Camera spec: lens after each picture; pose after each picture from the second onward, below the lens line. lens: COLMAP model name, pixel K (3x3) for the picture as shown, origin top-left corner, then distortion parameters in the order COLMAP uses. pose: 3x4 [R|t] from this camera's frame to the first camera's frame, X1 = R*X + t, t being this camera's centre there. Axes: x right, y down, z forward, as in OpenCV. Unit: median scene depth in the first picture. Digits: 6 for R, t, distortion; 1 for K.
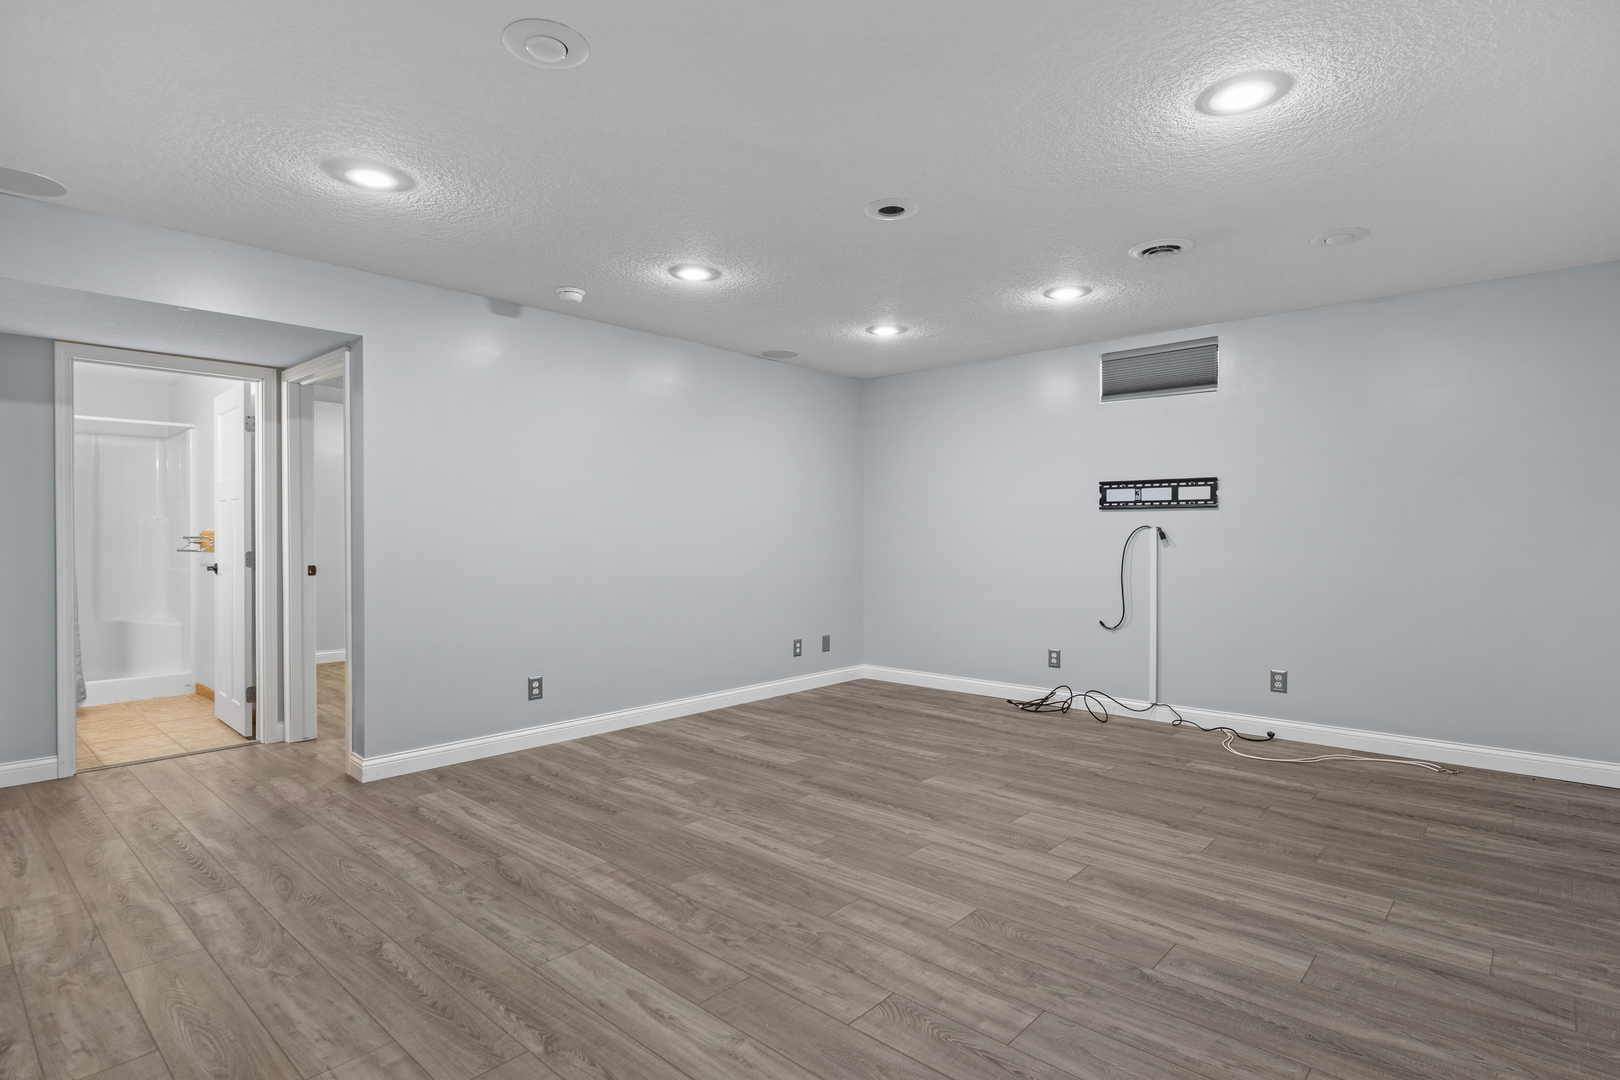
lens RADIAL K [[819.8, 0, 812.4], [0, 819.8, 536.5], [0, 0, 1]] dist [-0.005090, -0.000480]
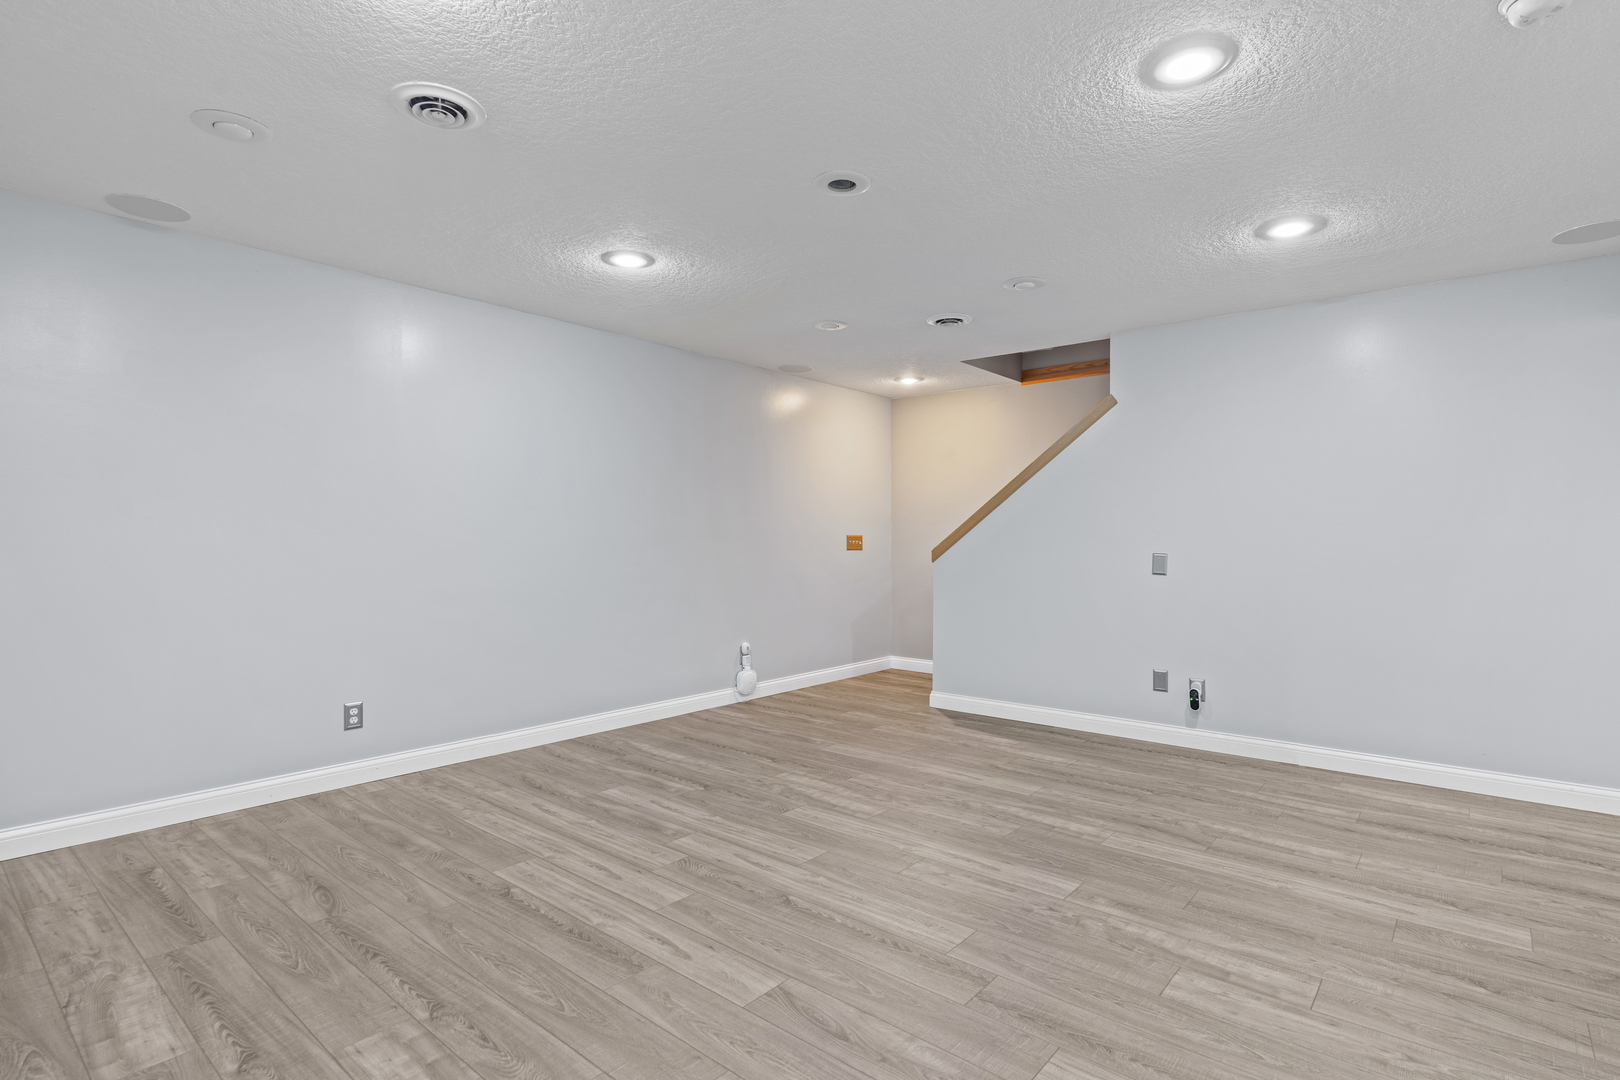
lens RADIAL K [[819.8, 0, 807.9], [0, 819.8, 539.1], [0, 0, 1]] dist [-0.005090, -0.000480]
pose [[-0.999565, -0.002510, -0.029377, 0.170388], [-0.002661, 0.999983, 0.005110, -0.014659], [0.029364, 0.005186, -0.999555, 2.042010]]
